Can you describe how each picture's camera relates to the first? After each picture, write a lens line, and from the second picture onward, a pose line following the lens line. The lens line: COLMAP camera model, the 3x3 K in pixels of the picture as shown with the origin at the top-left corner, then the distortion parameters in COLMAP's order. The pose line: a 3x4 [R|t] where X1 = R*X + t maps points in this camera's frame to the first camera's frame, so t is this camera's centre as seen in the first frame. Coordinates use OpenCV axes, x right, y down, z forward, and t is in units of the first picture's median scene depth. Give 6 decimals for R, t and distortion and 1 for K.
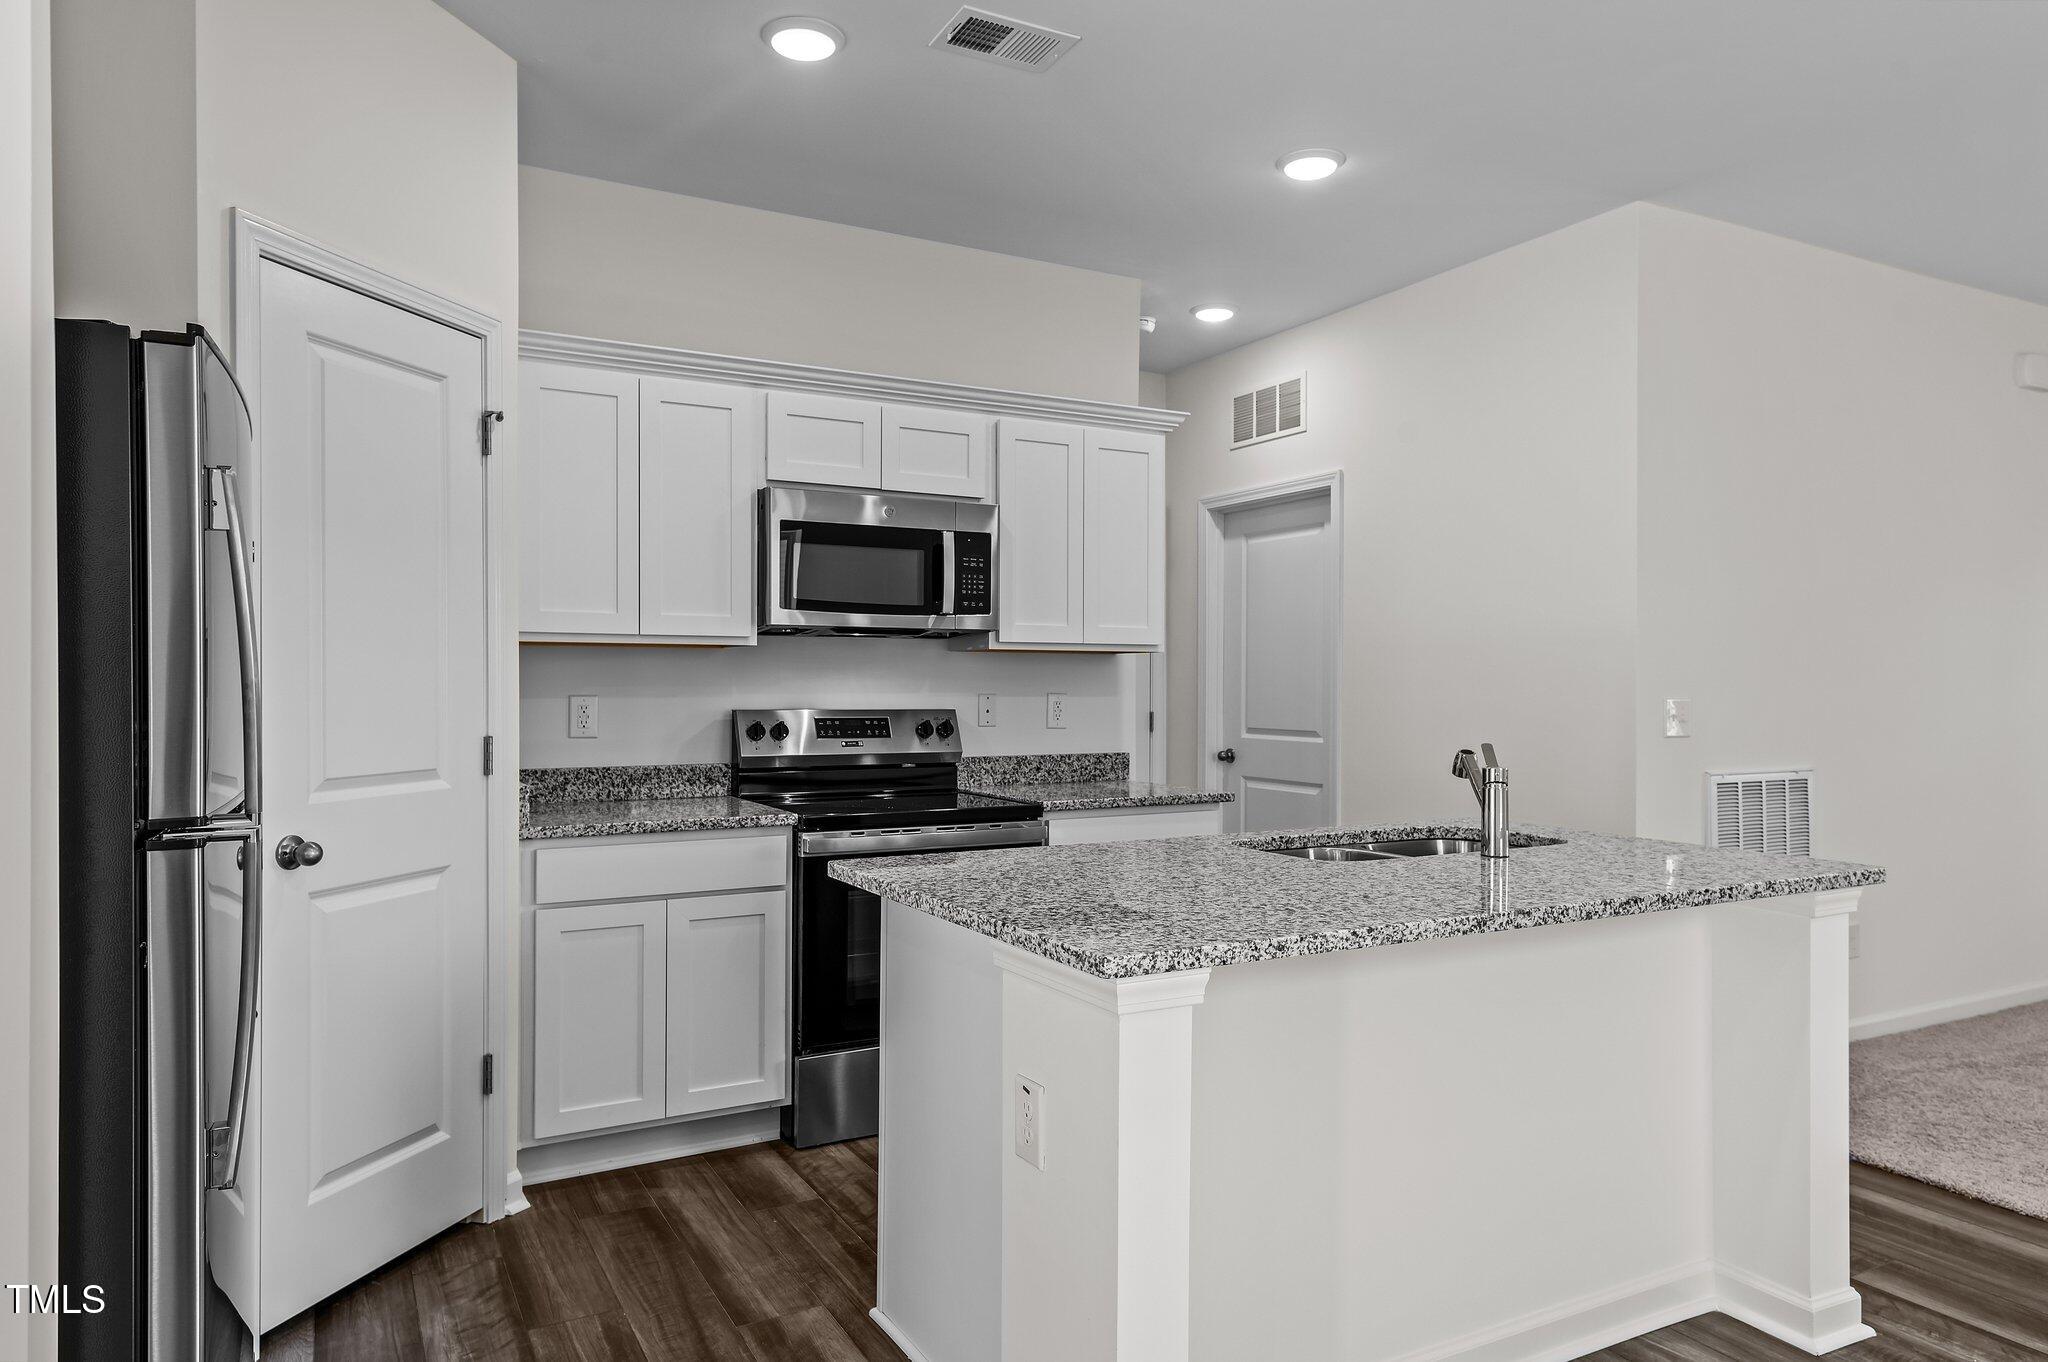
lens RADIAL K [[1330.0, 0, 1024.0], [0, 1330.0, 681.0], [0, 0, 1]] dist [0.003634, 0.001063]
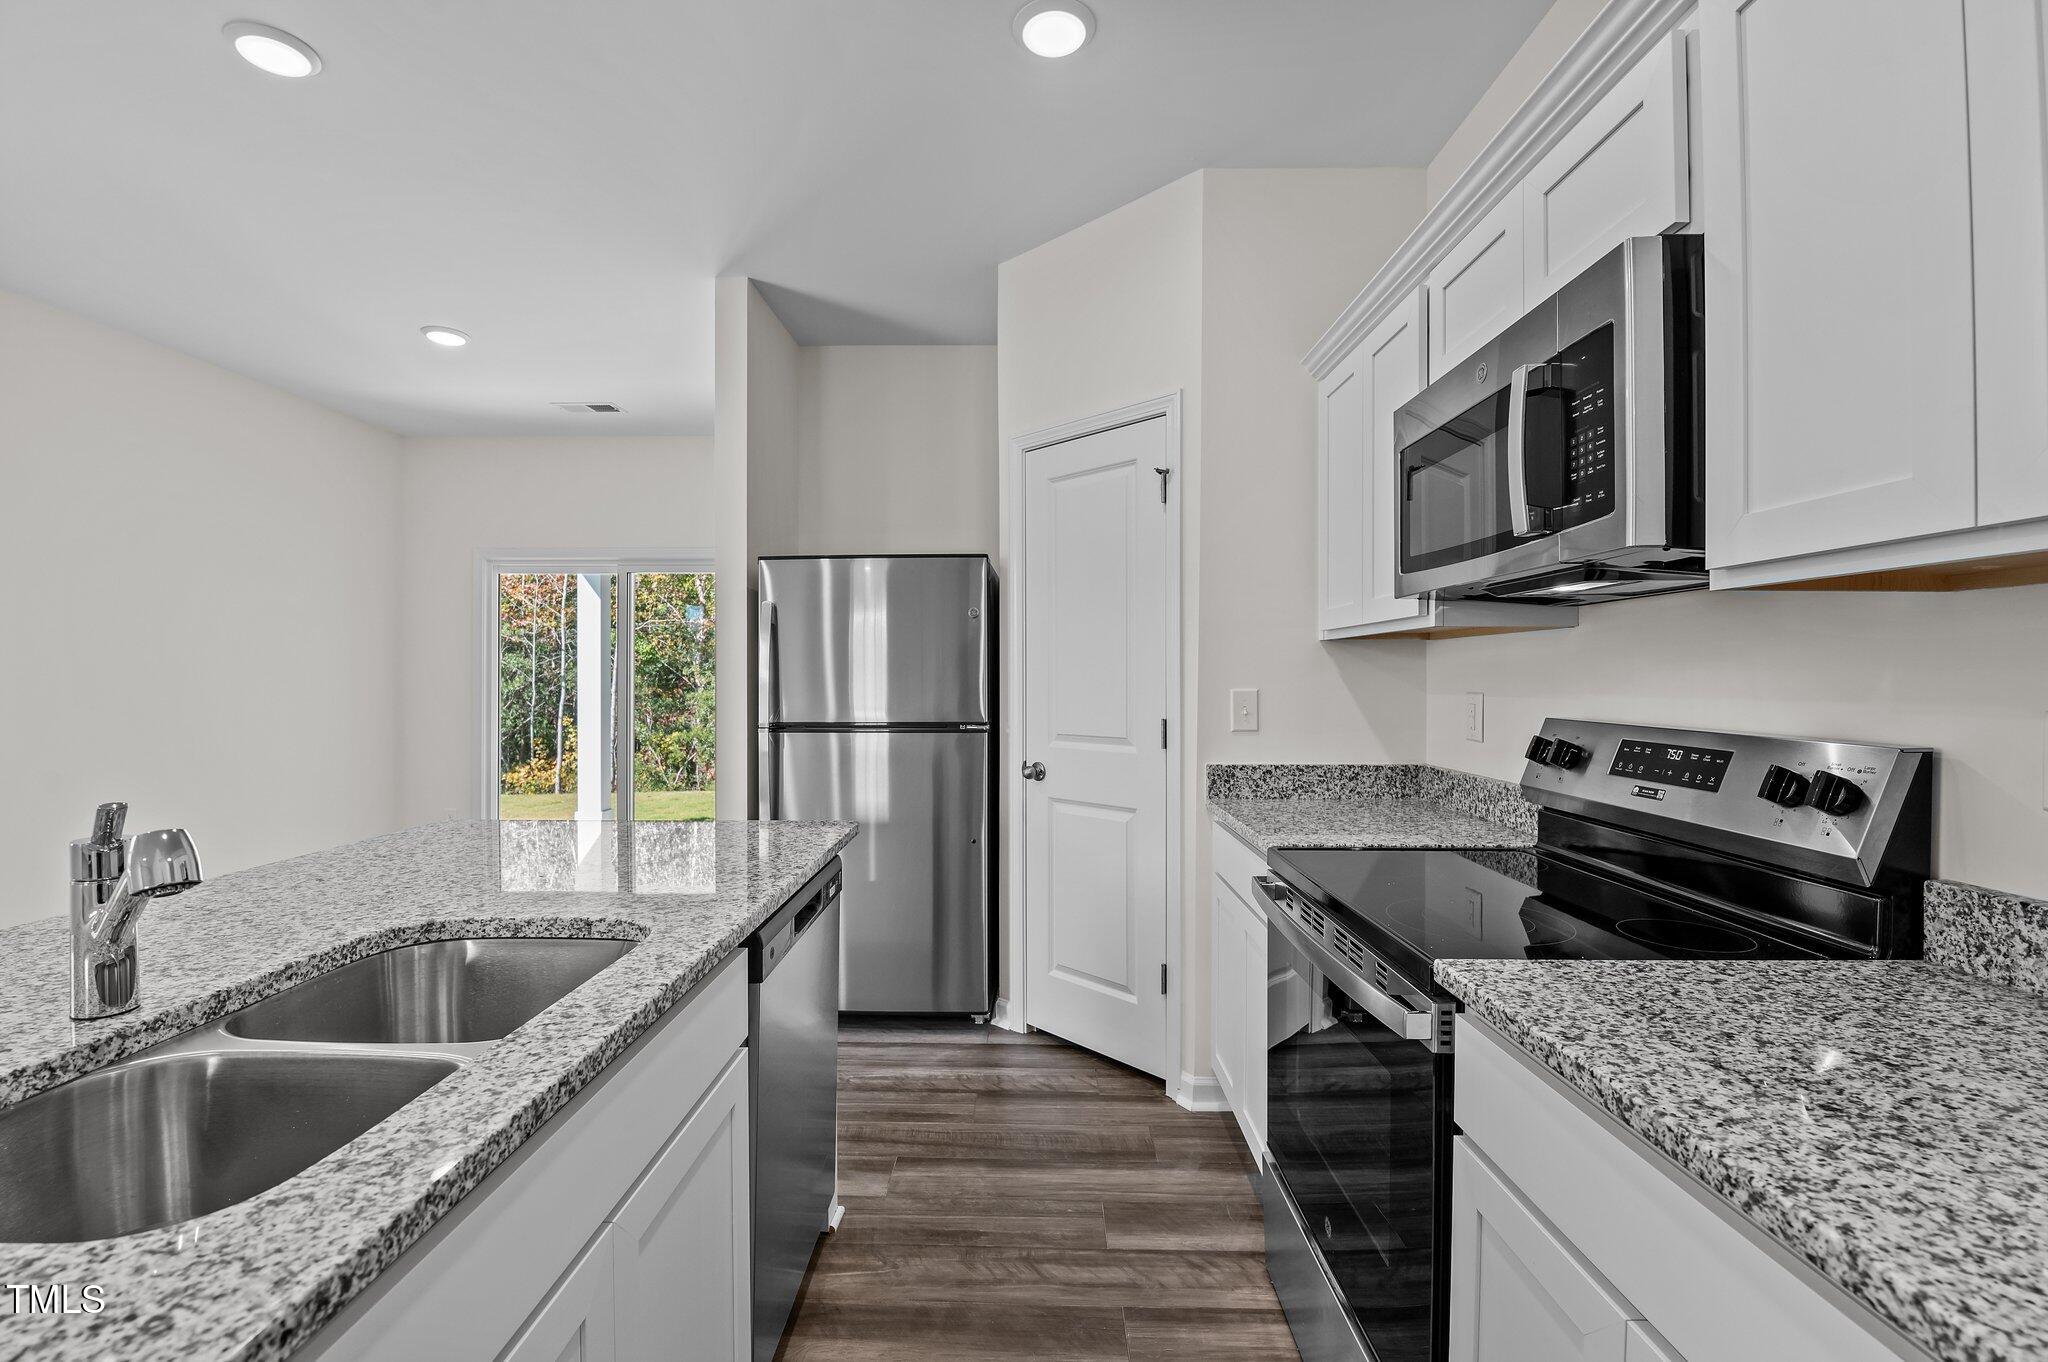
lens RADIAL K [[895.3, 0, 1024.0], [0, 895.3, 681.0], [0, 0, 1]] dist [-0.000530, 0.000031]
pose [[-0.503432, 0.003268, -0.864028, 0.304236], [0.000306, 0.999993, 0.003604, 0.001159], [0.864035, 0.001550, -0.503430, 0.956209]]
